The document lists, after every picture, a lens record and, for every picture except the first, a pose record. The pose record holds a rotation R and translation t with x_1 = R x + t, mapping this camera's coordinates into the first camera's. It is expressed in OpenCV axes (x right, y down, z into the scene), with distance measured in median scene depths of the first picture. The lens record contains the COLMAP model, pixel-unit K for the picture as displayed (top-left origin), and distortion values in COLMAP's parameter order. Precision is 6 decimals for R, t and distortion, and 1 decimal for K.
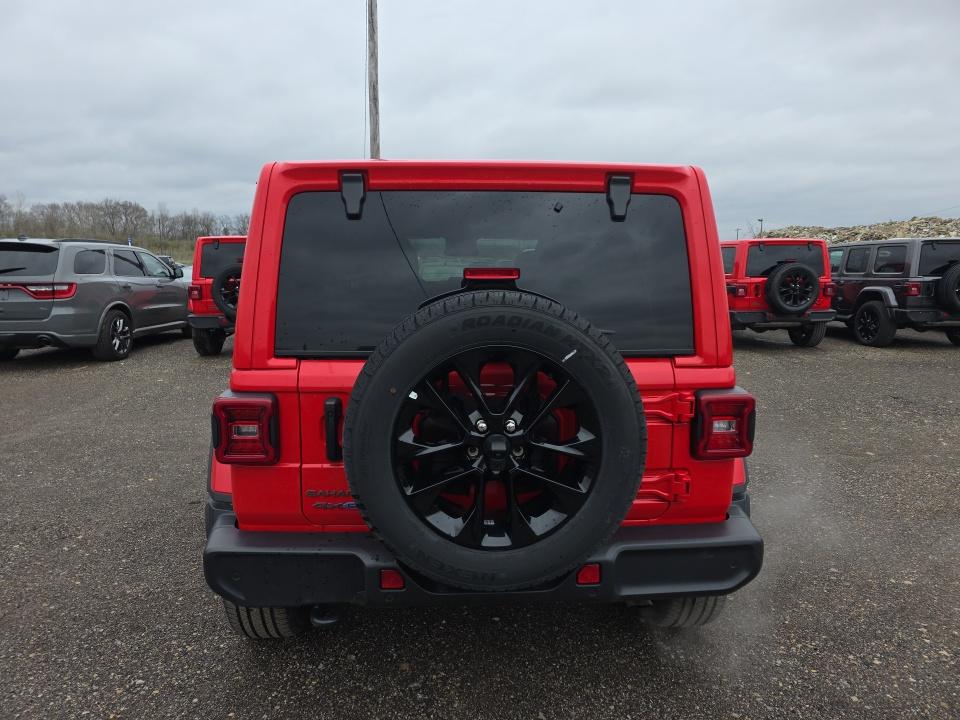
lens RADIAL K [[641.5, 0, 483.5], [0, 641.5, 363.6], [0, 0, 1]] dist [0.027681, -0.003054]
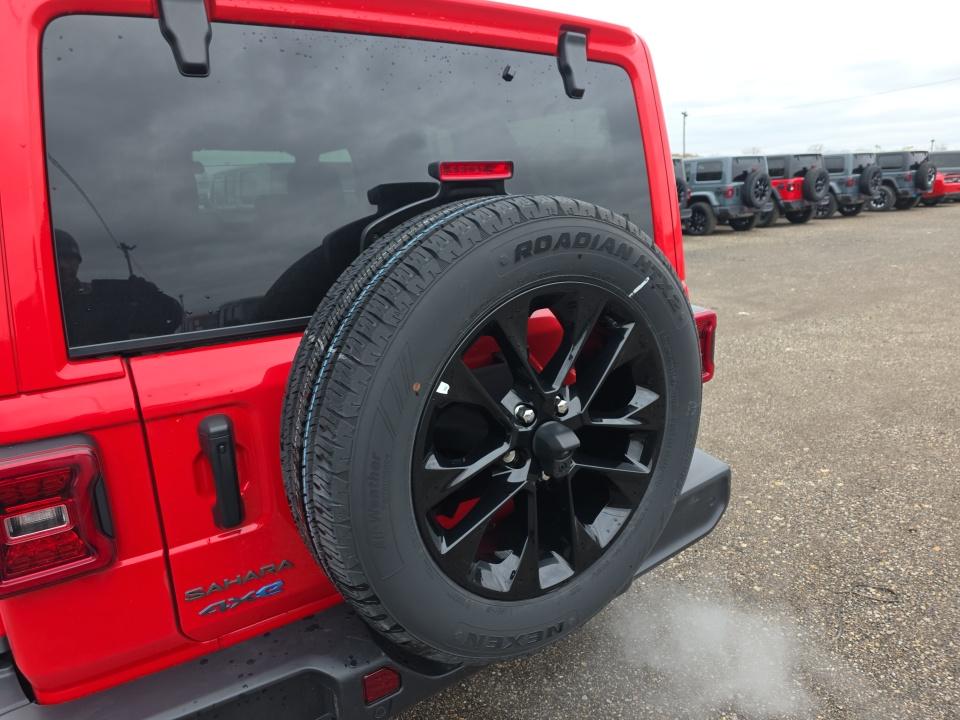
lens RADIAL K [[641.5, 0, 483.5], [0, 641.5, 363.6], [0, 0, 1]] dist [0.027681, -0.003054]
pose [[0.856275, -0.171517, 0.487212, -0.302305], [0.121343, 0.983657, 0.133023, -0.036580], [-0.502065, -0.054785, 0.863093, 0.425144]]
